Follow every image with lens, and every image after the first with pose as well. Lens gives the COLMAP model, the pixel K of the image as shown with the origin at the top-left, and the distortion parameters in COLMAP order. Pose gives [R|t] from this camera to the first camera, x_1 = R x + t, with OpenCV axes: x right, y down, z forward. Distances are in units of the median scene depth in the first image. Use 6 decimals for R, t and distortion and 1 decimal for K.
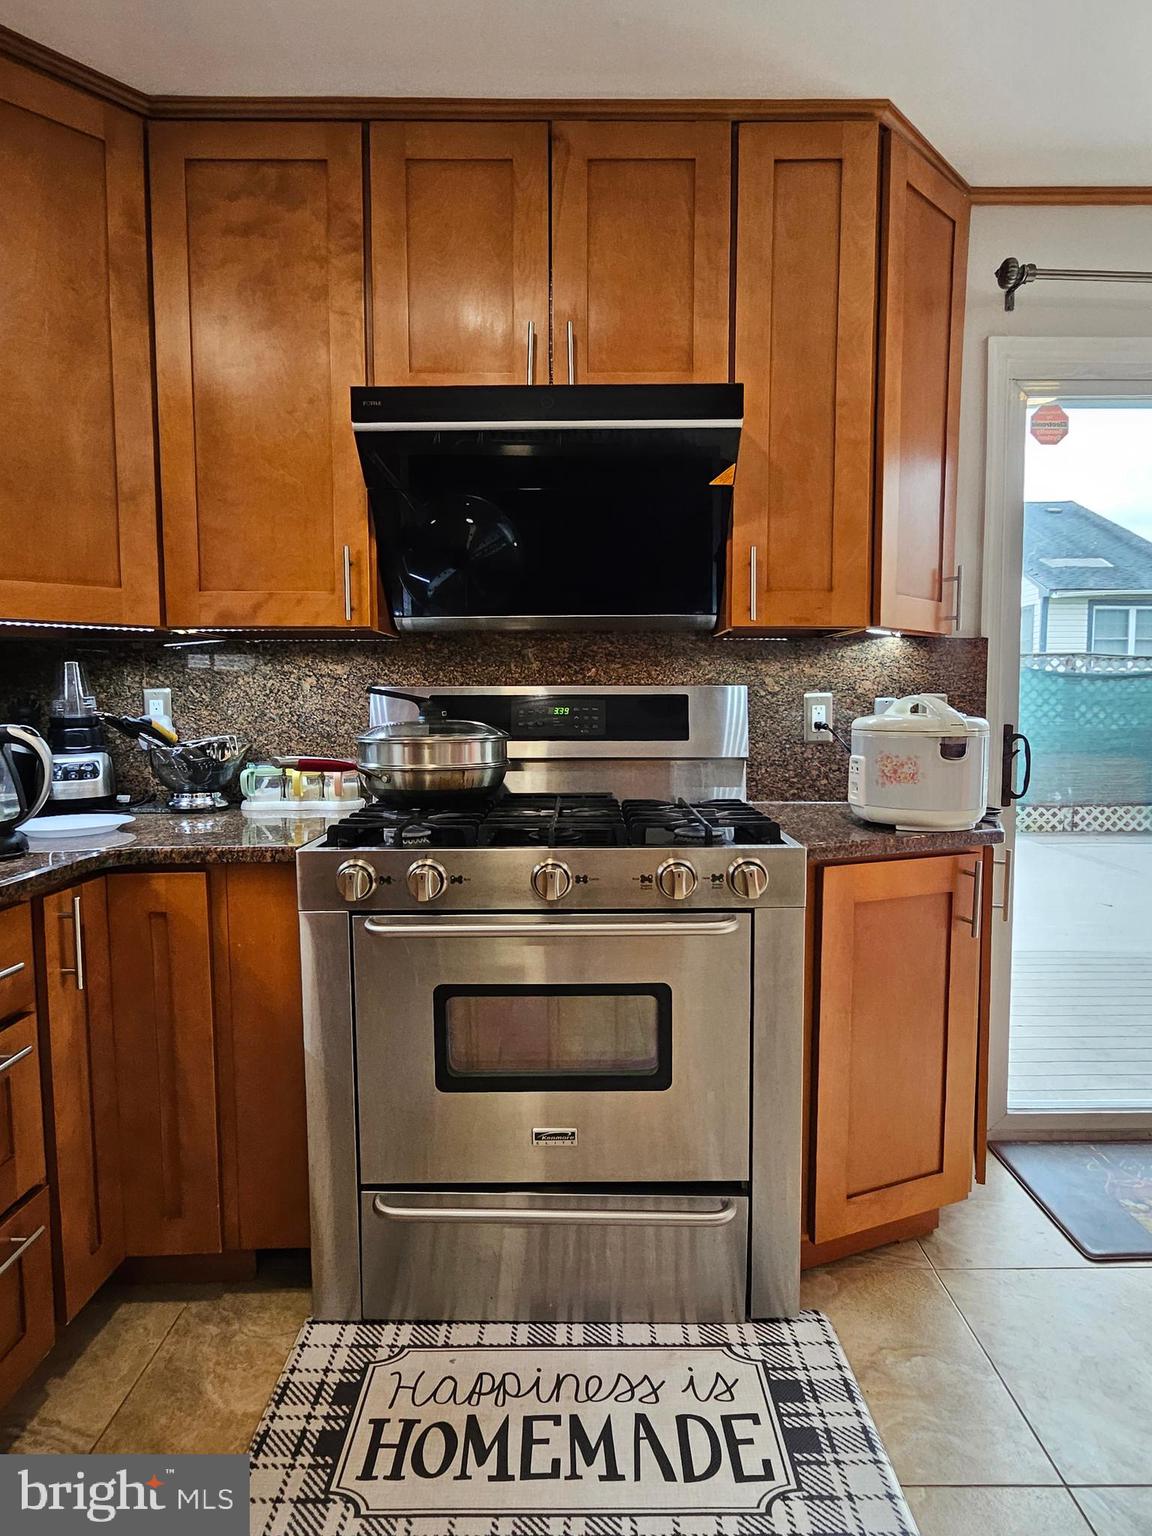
lens RADIAL K [[848.1, 0, 582.9], [0, 848.1, 752.9], [0, 0, 1]] dist [0.000265, -0.001877]
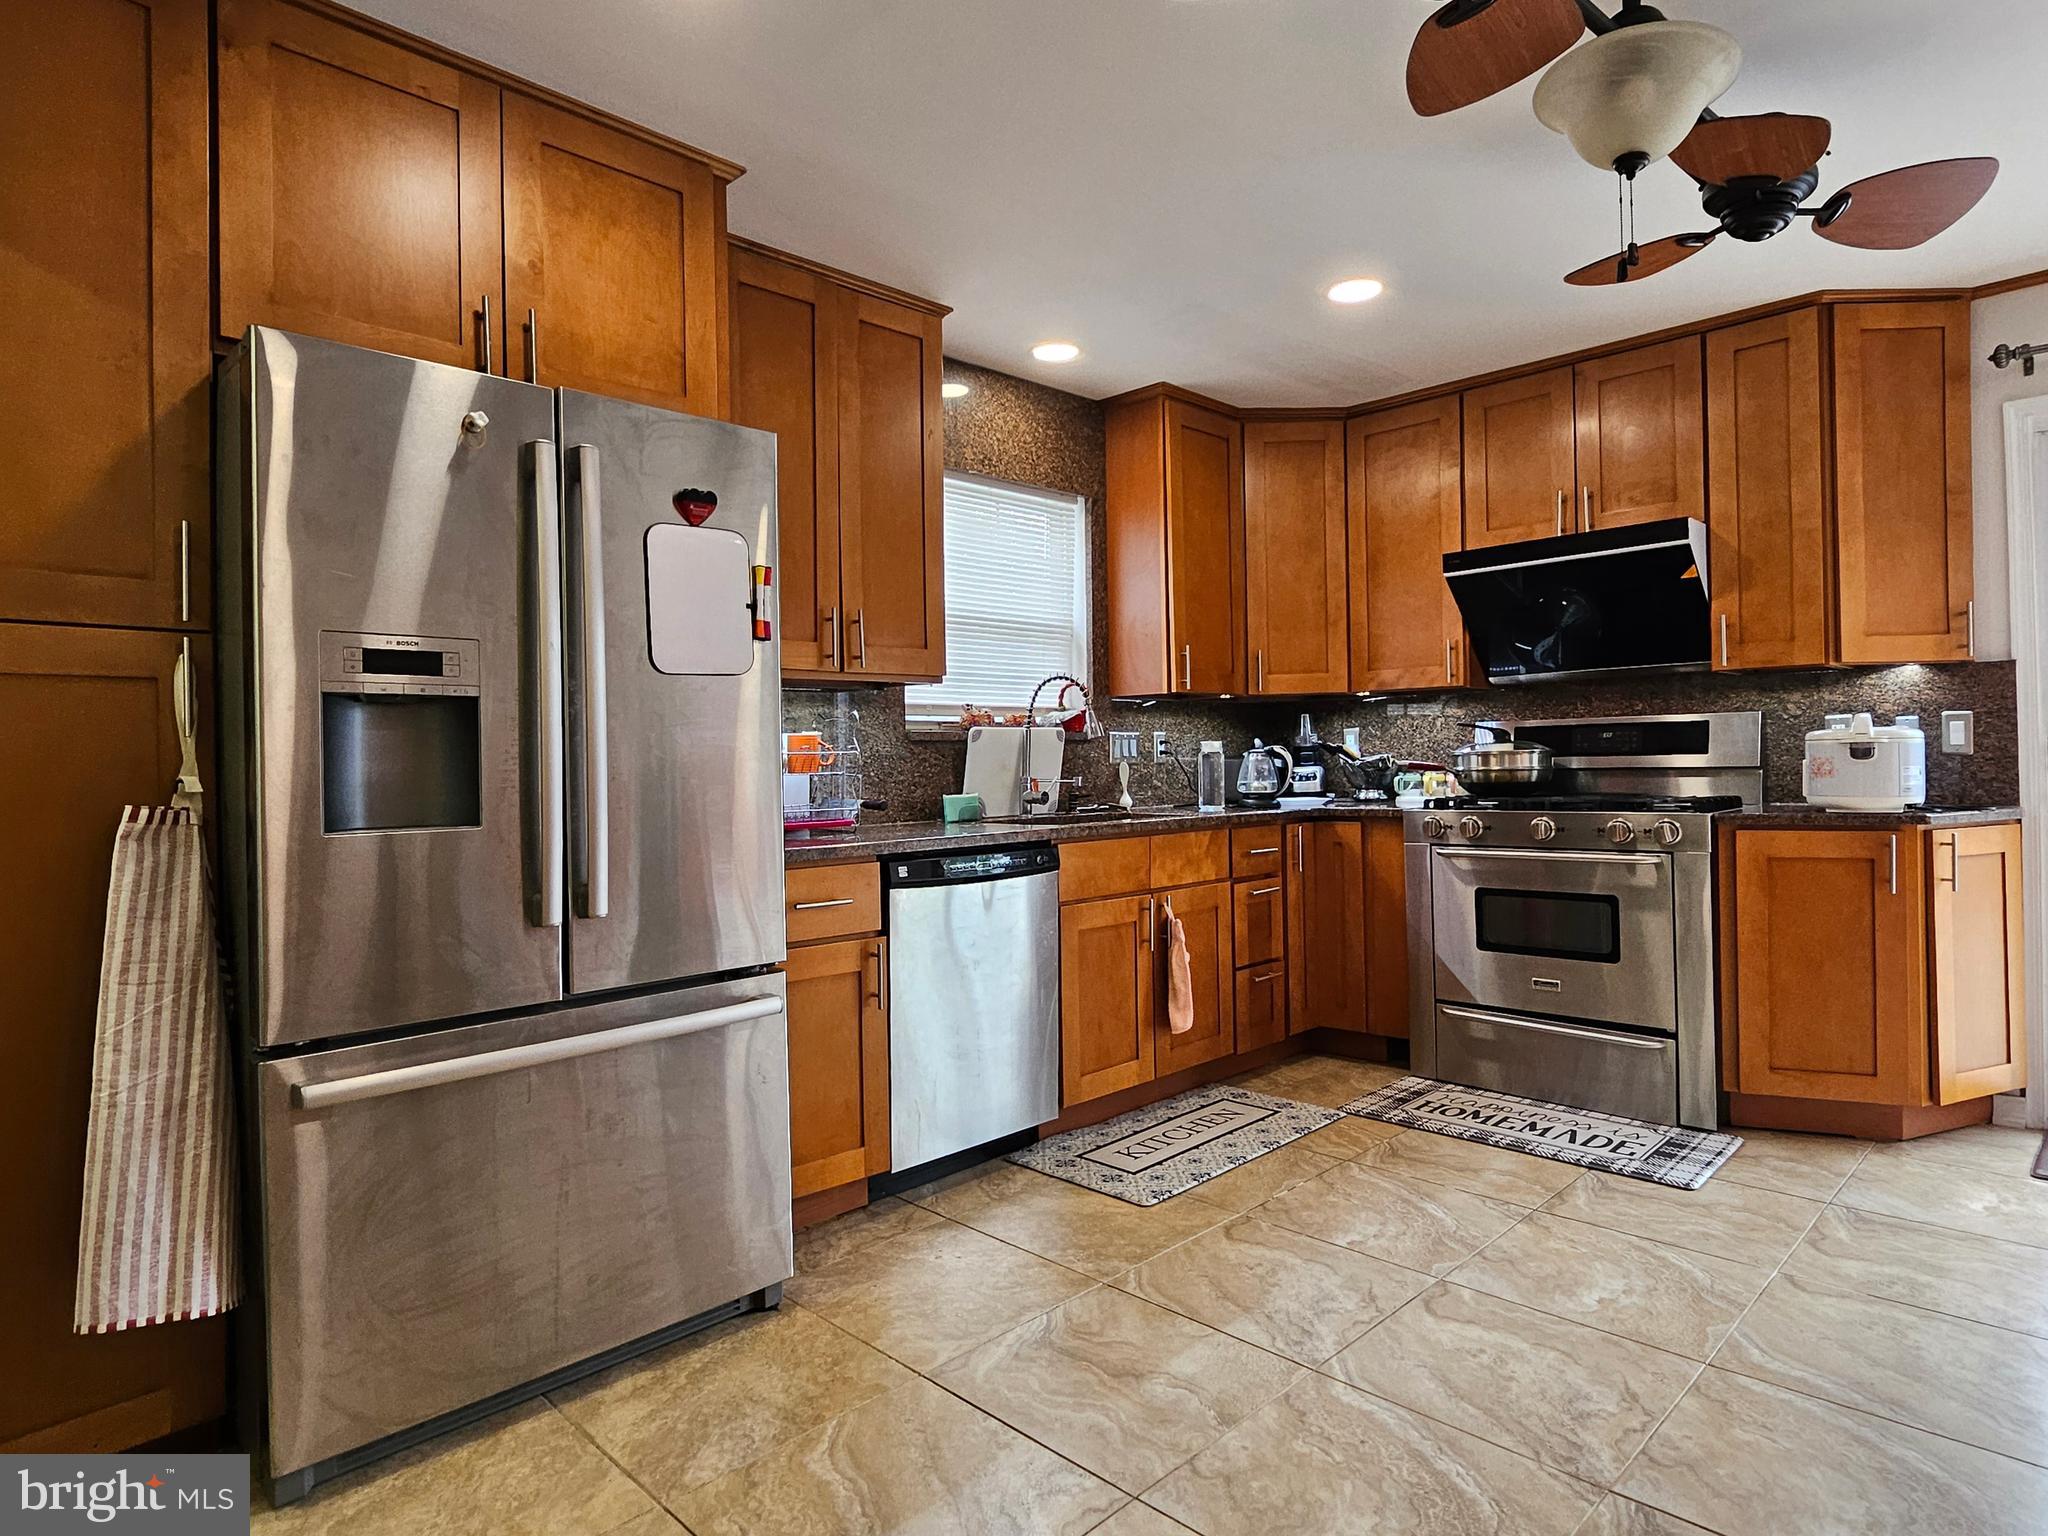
lens RADIAL K [[986.7, 0, 1023.2], [0, 986.7, 760.8], [0, 0, 1]] dist [-0.007235, 0.002215]
pose [[0.668378, -0.005239, -0.743804, 0.625689], [-0.037062, 0.998499, -0.040337, 0.110767], [0.742898, 0.054527, 0.667180, -0.940870]]
